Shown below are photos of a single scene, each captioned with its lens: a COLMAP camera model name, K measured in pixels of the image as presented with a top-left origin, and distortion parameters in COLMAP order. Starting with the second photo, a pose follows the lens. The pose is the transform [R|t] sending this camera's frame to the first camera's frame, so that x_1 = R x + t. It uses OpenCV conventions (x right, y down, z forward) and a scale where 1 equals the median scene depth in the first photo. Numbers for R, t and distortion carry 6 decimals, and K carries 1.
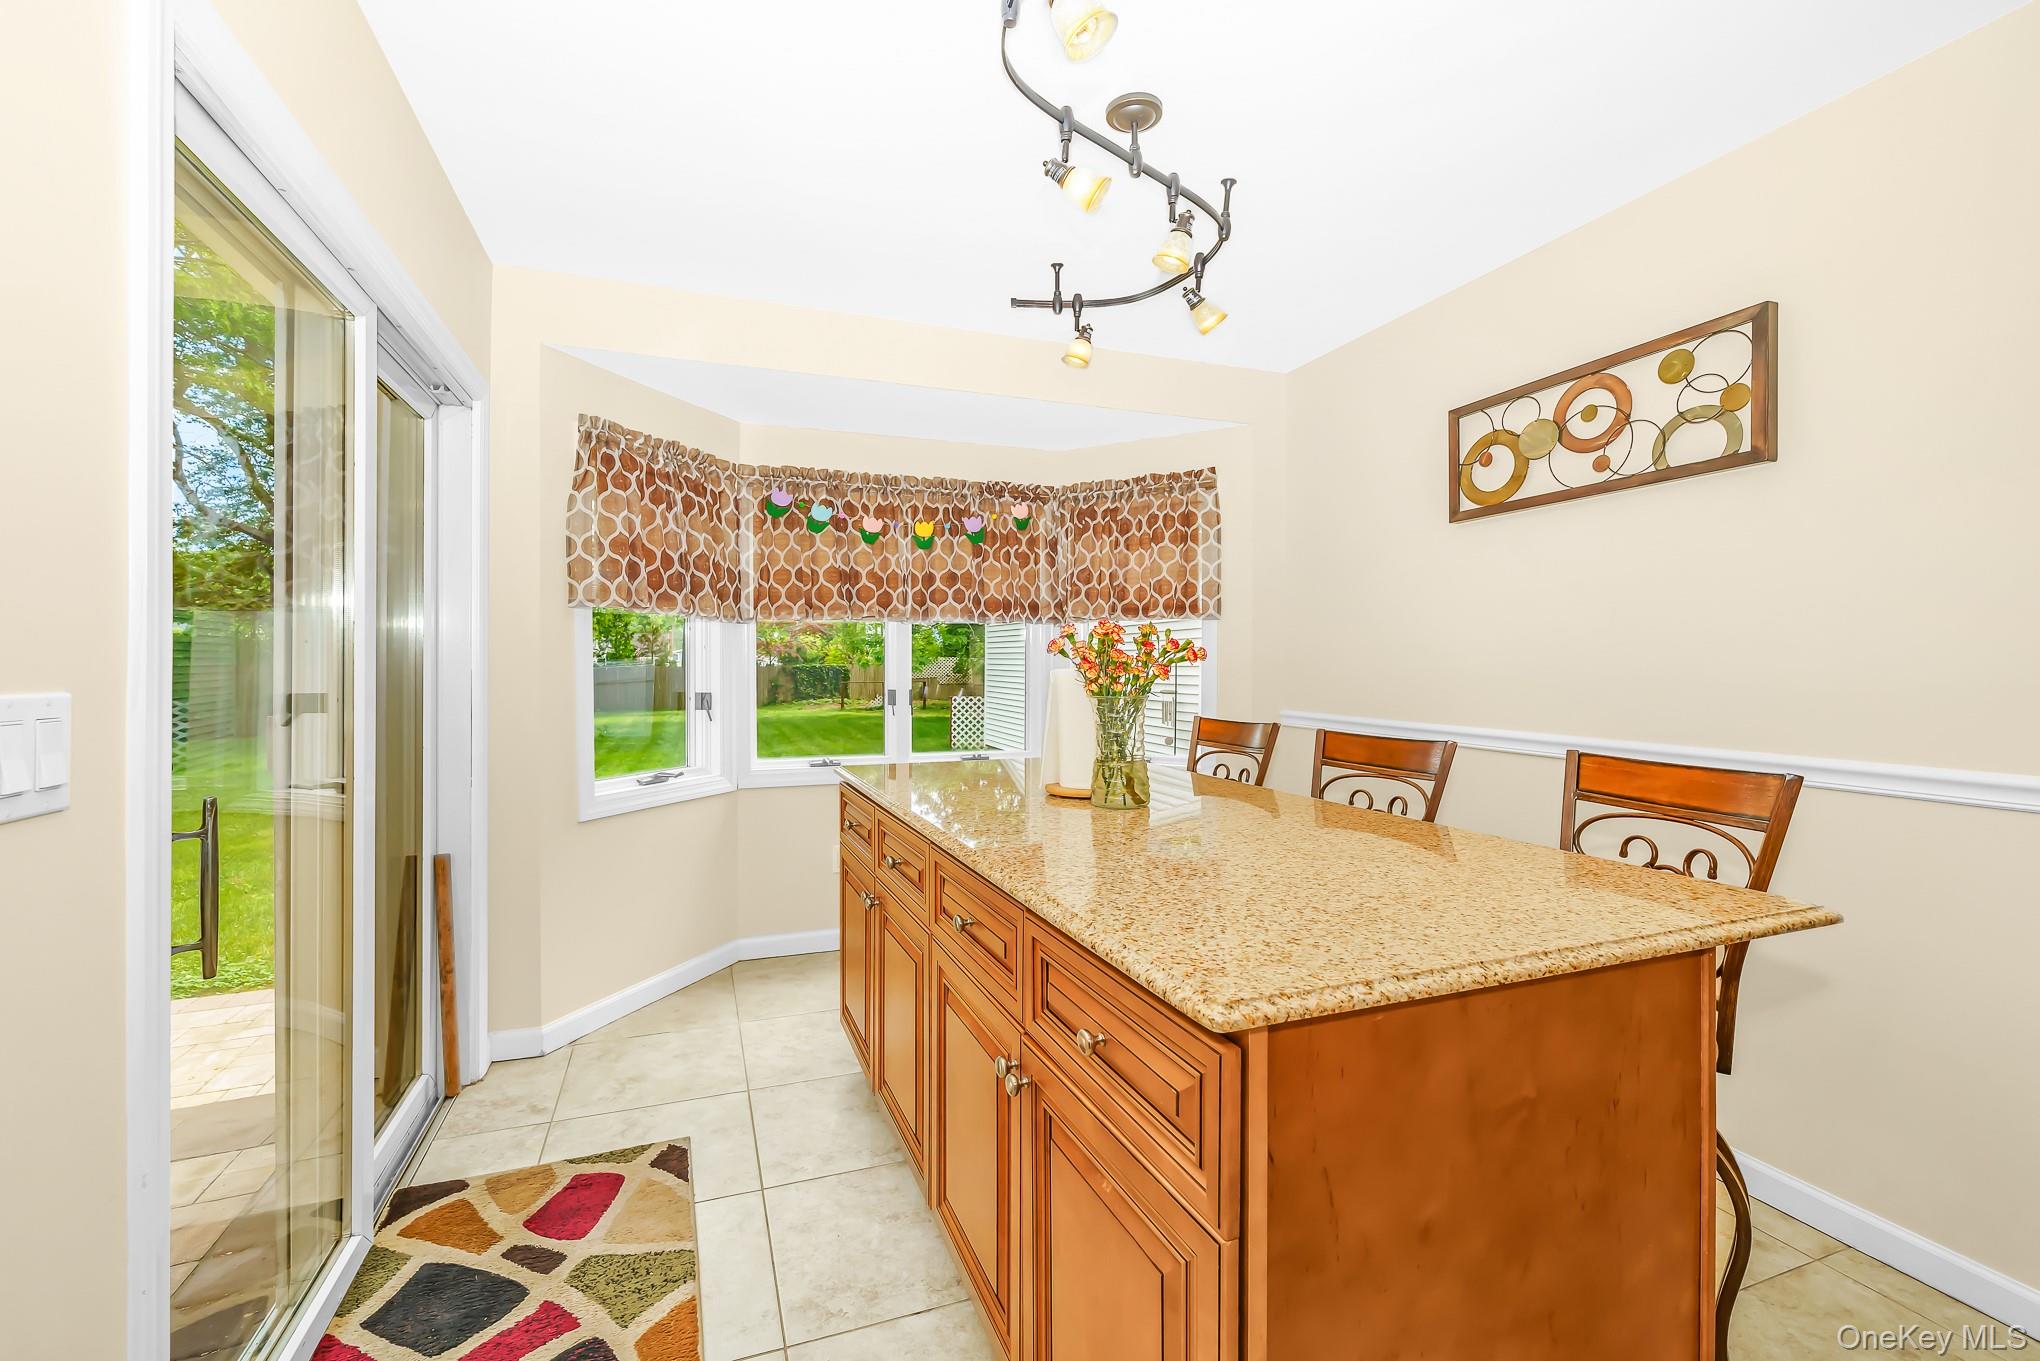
lens RADIAL K [[854.9, 0, 1067.9], [0, 854.9, 672.1], [0, 0, 1]] dist [0.002480, 0.000187]
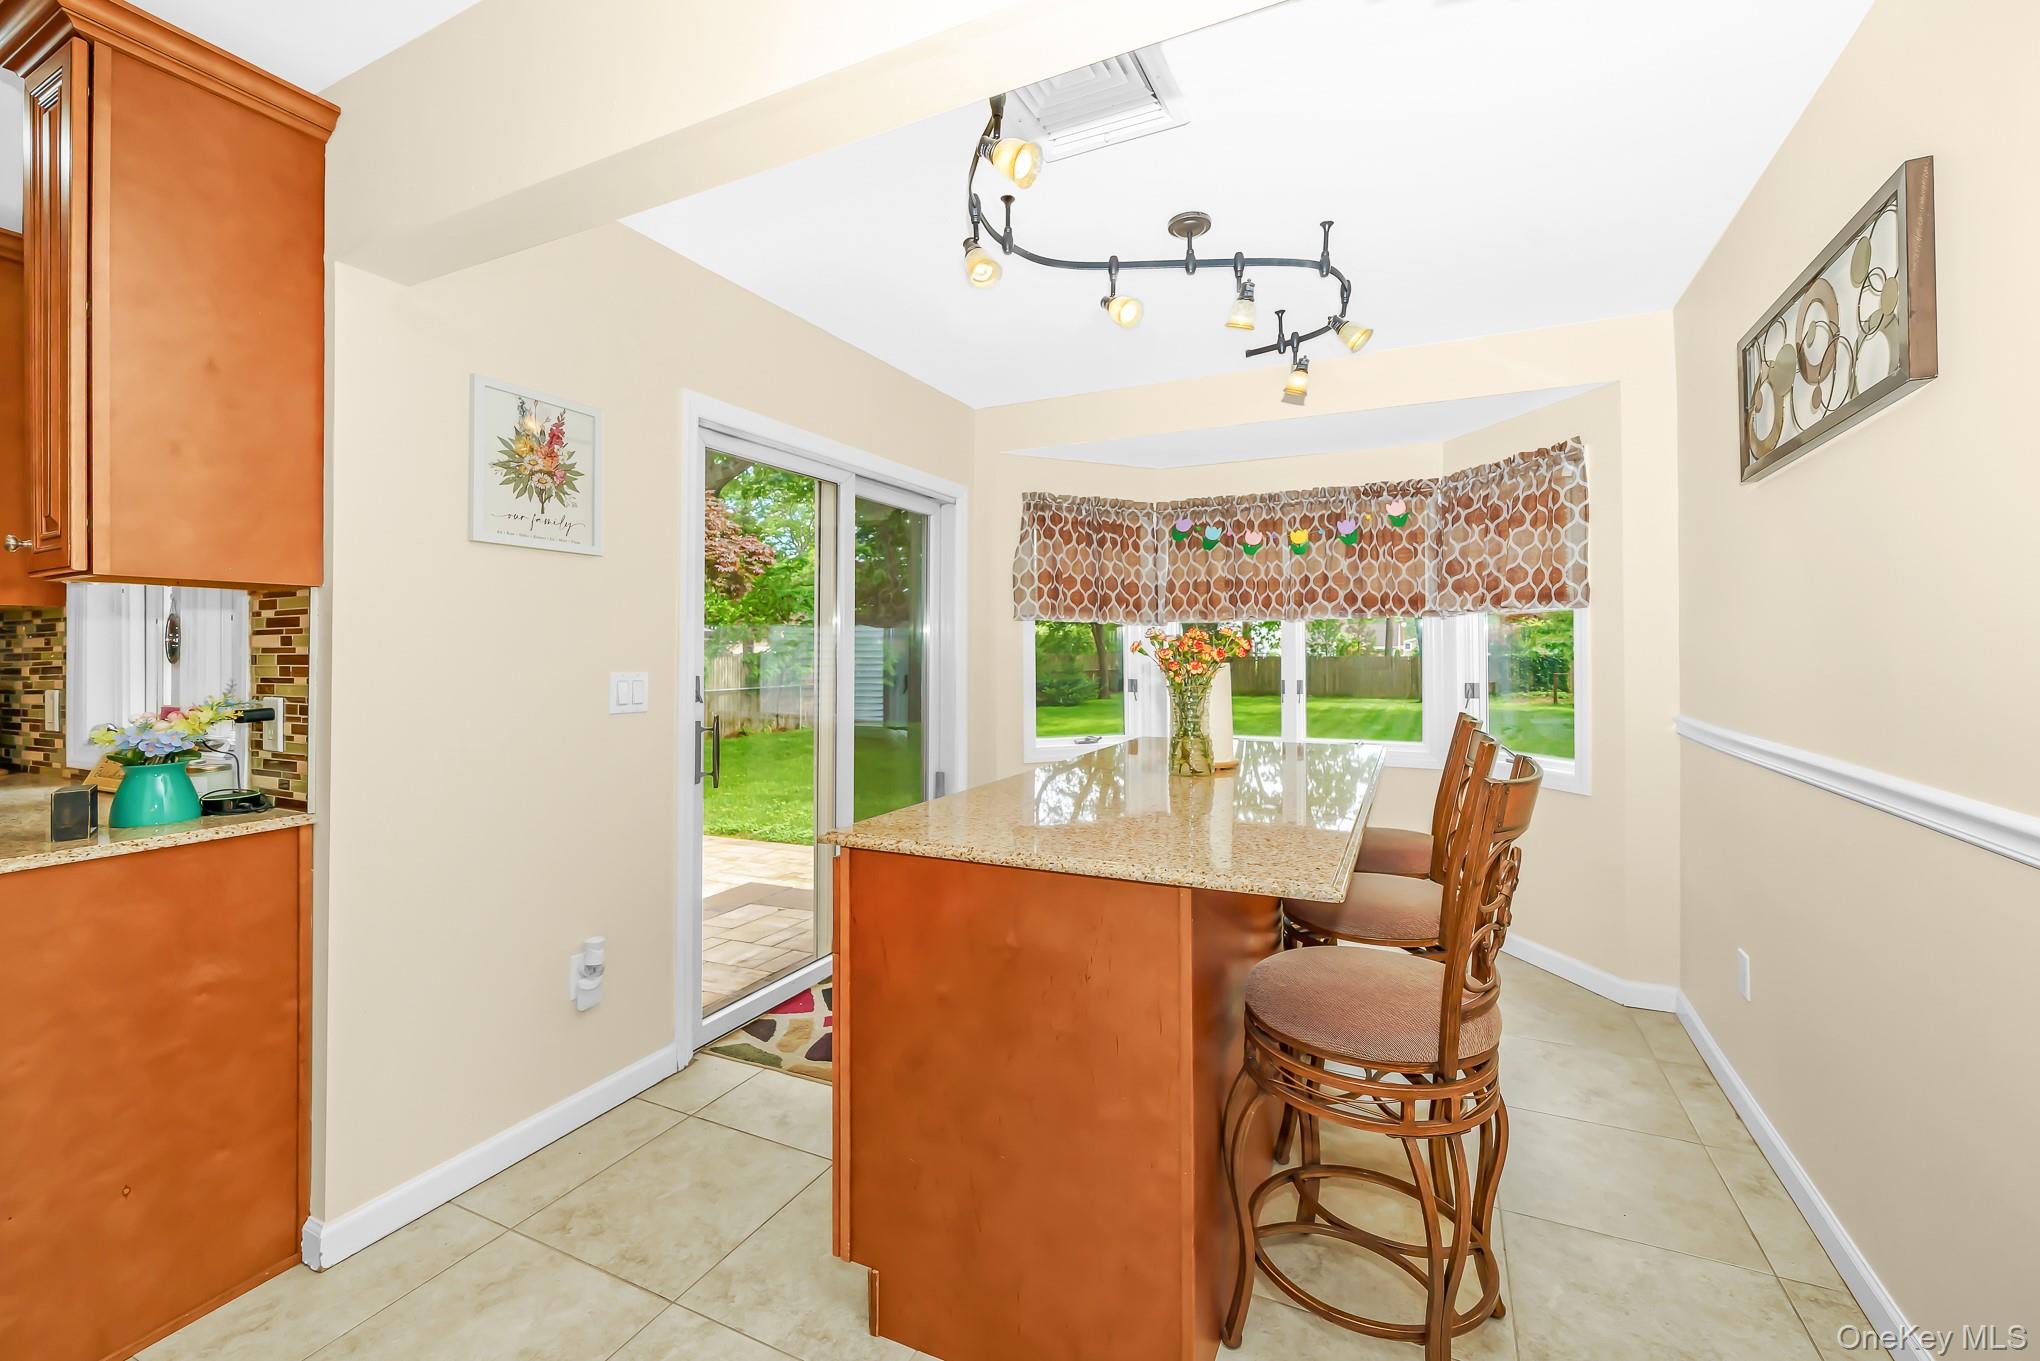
lens RADIAL K [[860.1, 0, 1059.9], [0, 860.1, 642.0], [0, 0, 1]] dist [-0.002451, -0.000417]
pose [[0.698083, -0.012118, -0.715914, 0.428743], [-0.004467, 0.999764, -0.021279, -0.004308], [0.716003, 0.018052, 0.697864, -0.006734]]
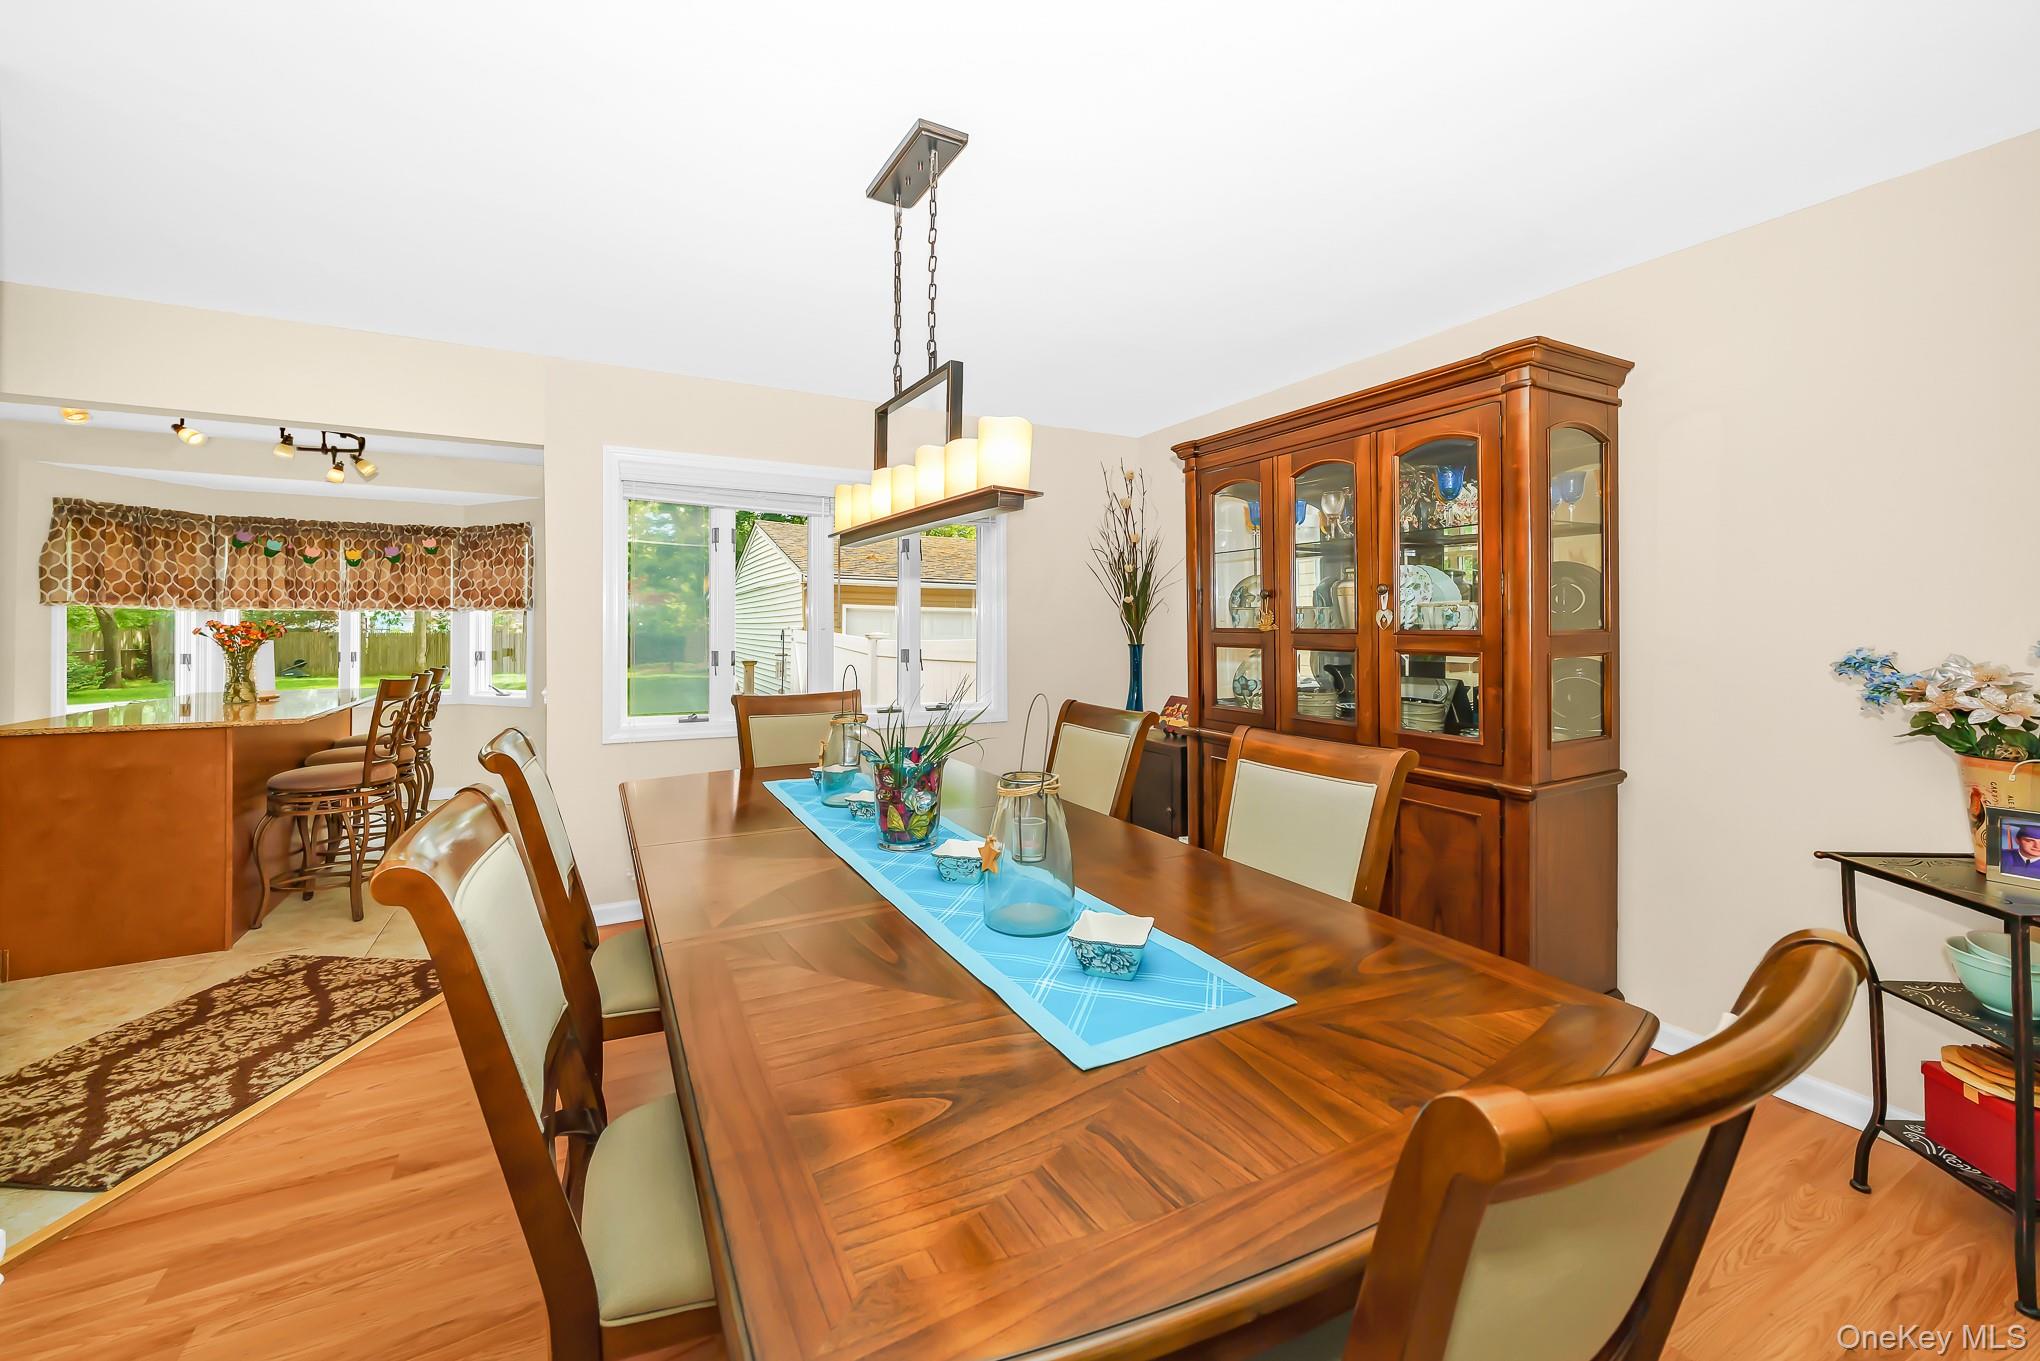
lens RADIAL K [[759.4, 0, 1000.6], [0, 759.4, 624.1], [0, 0, 1]] dist [-0.000558, 0.000177]
pose [[0.992892, 0.002957, 0.118981, 0.923017], [-0.000686, 0.999817, -0.019126, -0.006152], [-0.119016, 0.018908, 0.992712, -0.616322]]
